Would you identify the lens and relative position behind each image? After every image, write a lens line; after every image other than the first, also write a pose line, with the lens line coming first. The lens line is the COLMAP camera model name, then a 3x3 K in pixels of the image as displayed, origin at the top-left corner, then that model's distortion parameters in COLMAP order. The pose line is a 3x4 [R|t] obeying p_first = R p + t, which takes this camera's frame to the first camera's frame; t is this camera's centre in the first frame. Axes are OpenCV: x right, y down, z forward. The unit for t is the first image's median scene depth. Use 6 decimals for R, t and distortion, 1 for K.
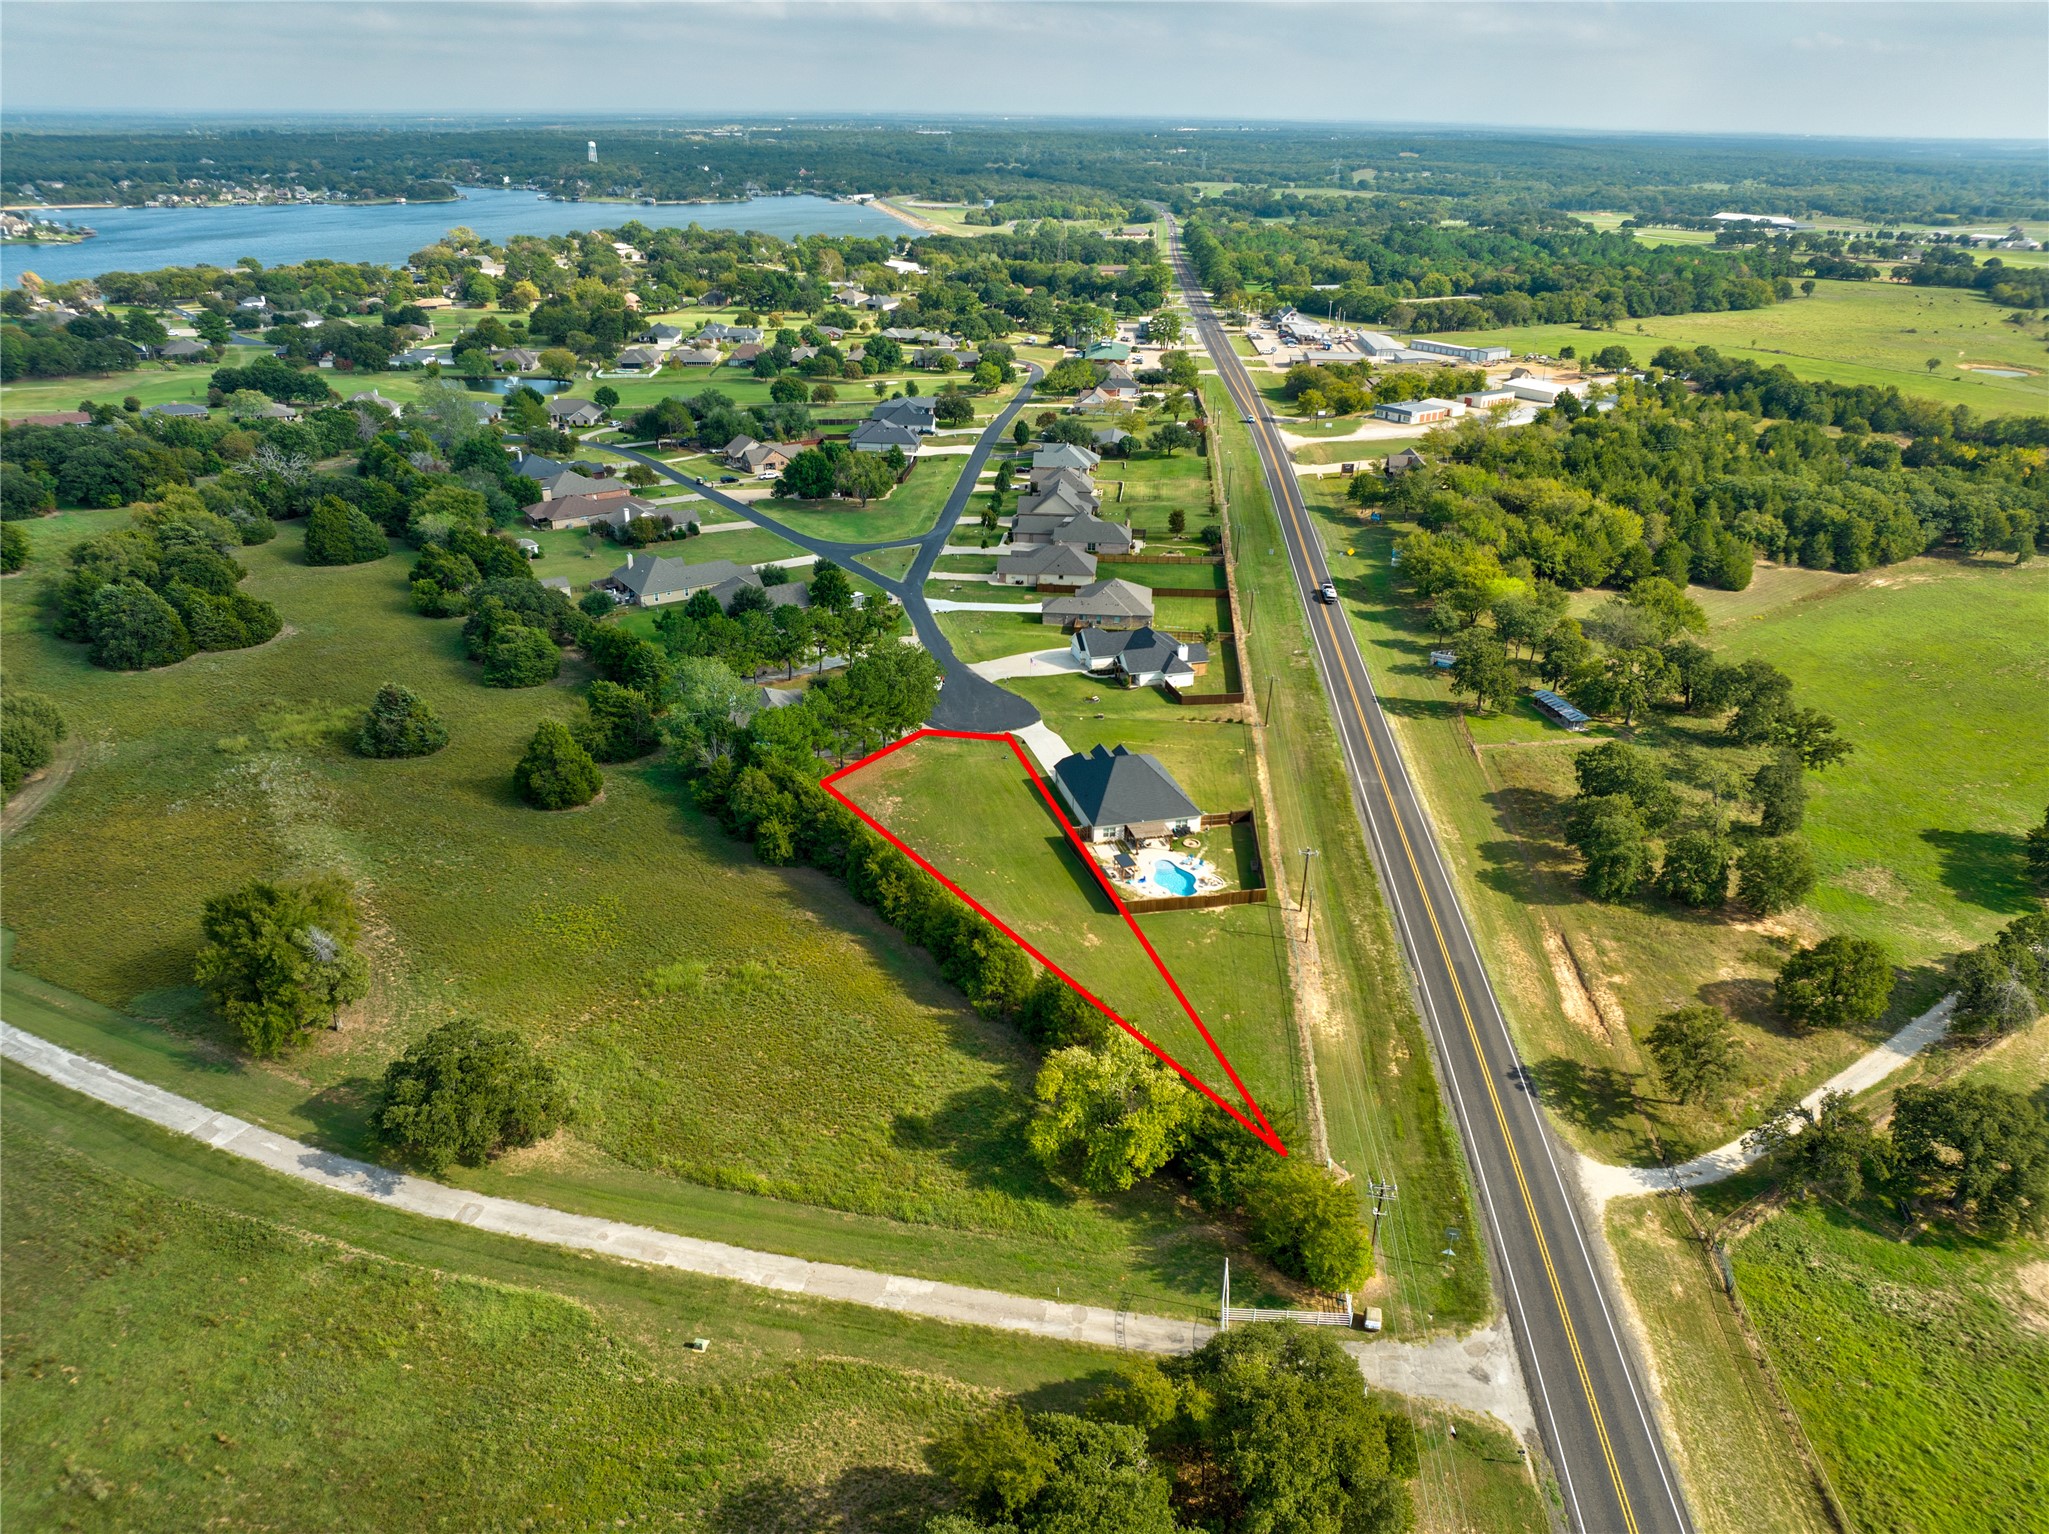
lens RADIAL K [[1449.2, 0, 1024.5], [0, 1449.2, 767.0], [0, 0, 1]] dist [-0.028084, -0.035923]
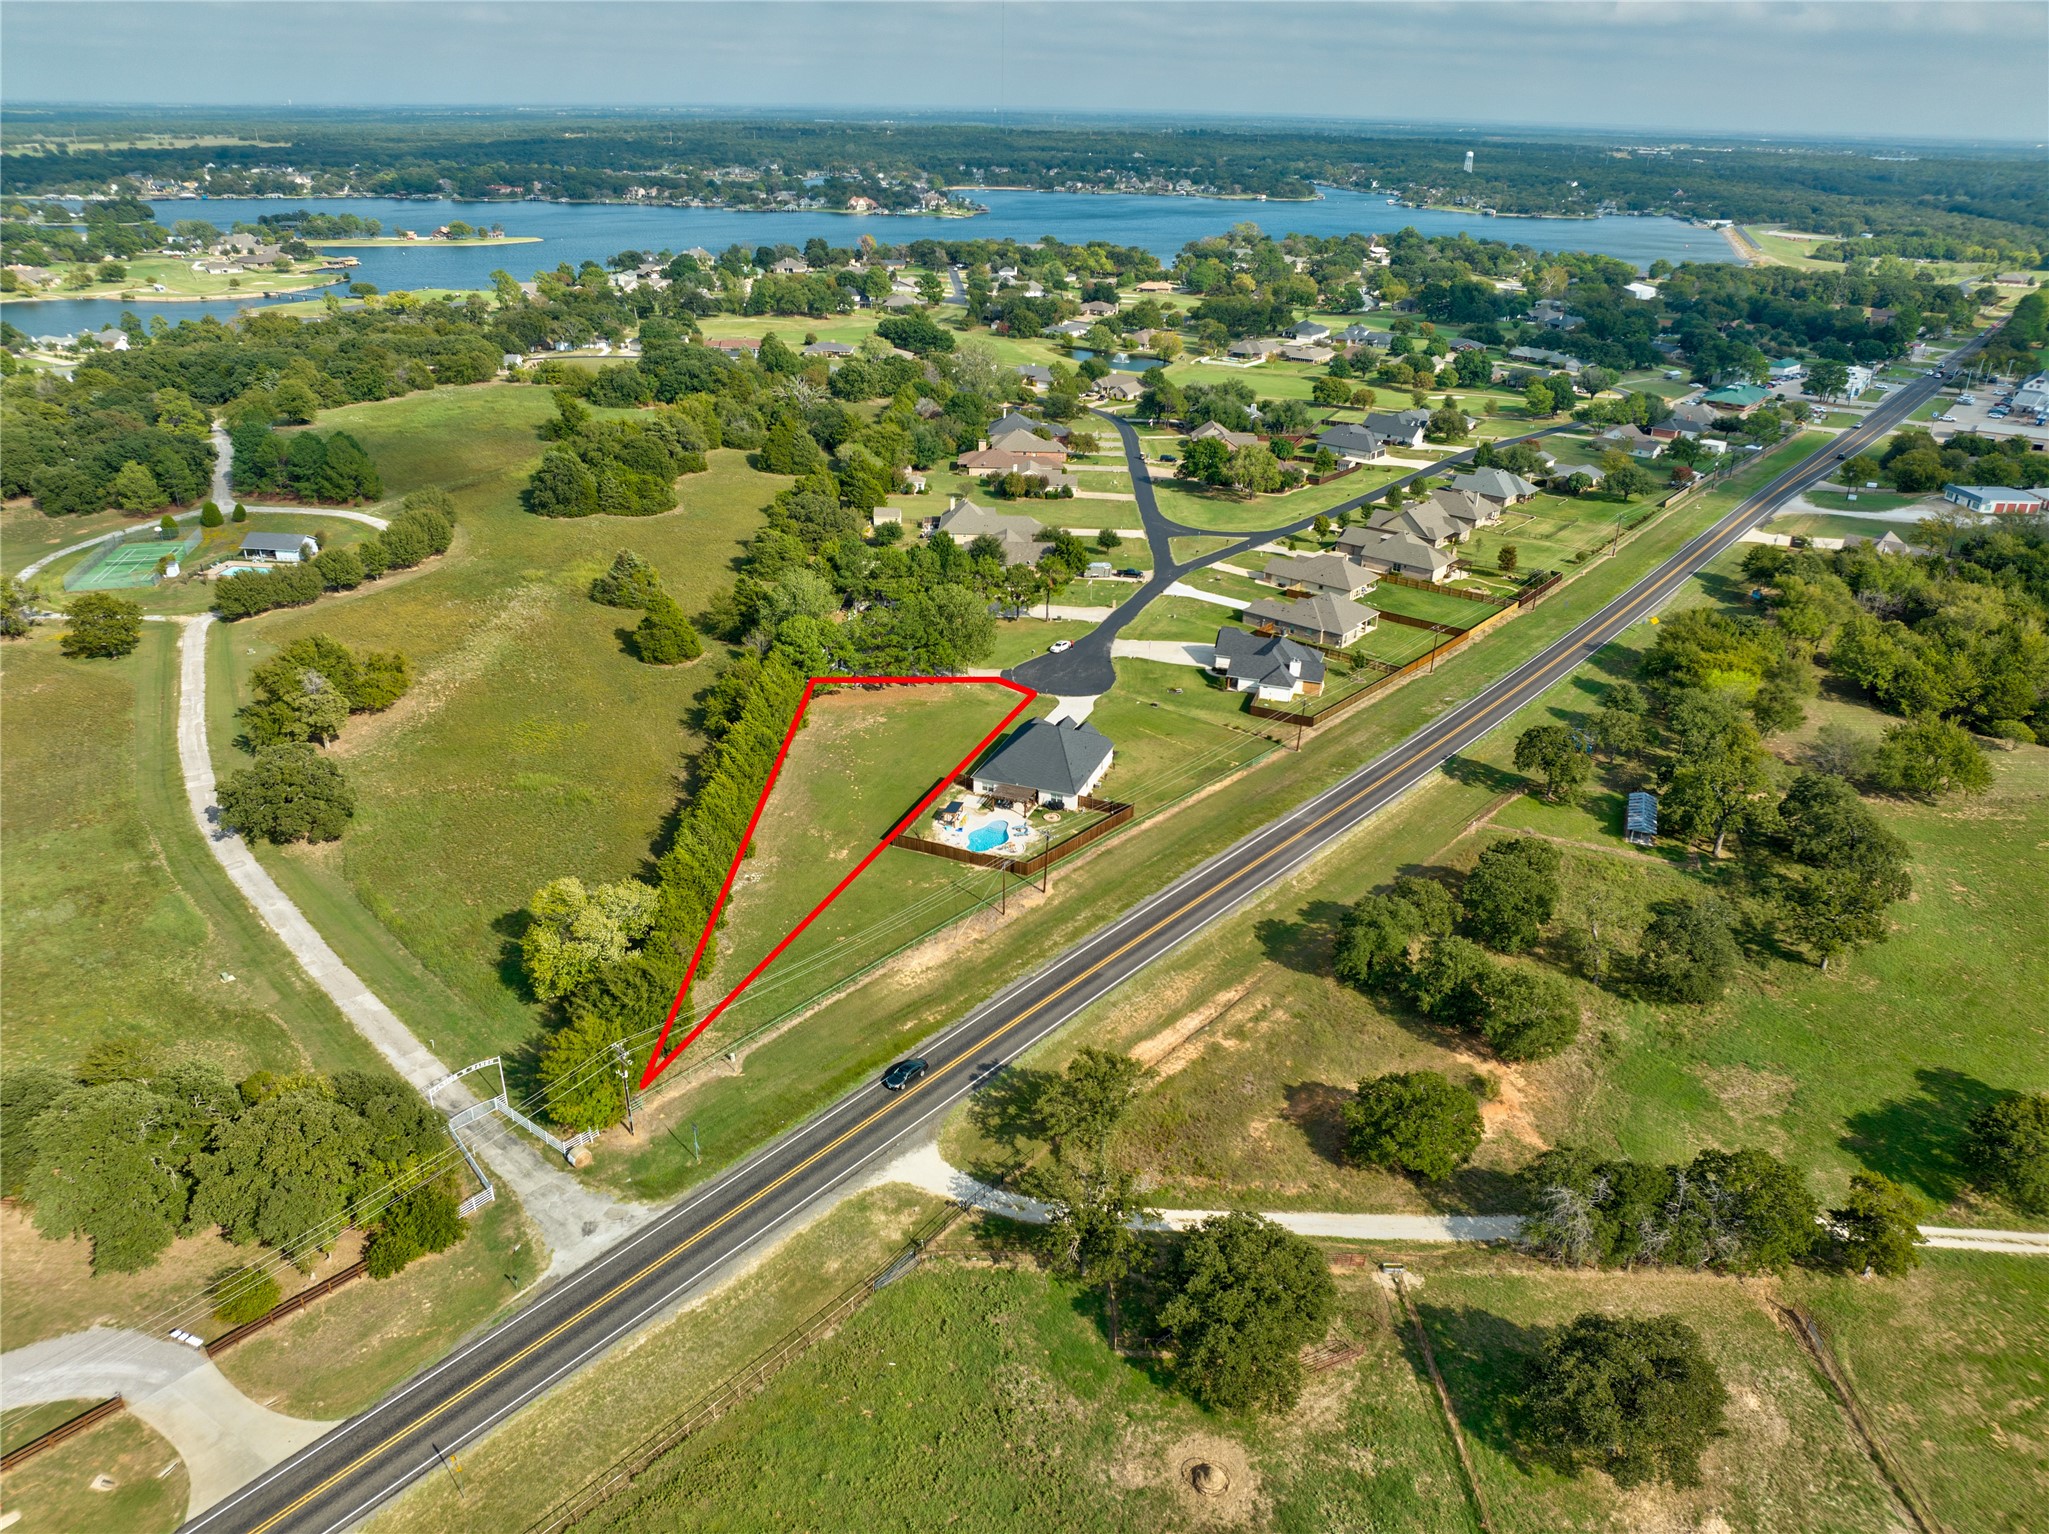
lens RADIAL K [[1449.2, 0, 1024.5], [0, 1449.2, 767.0], [0, 0, 1]] dist [-0.028084, -0.035923]
pose [[0.822756, 0.238687, -0.515850, 0.555134], [-0.242334, 0.968242, 0.061501, -0.035815], [0.514147, 0.074408, 0.854468, 0.101438]]
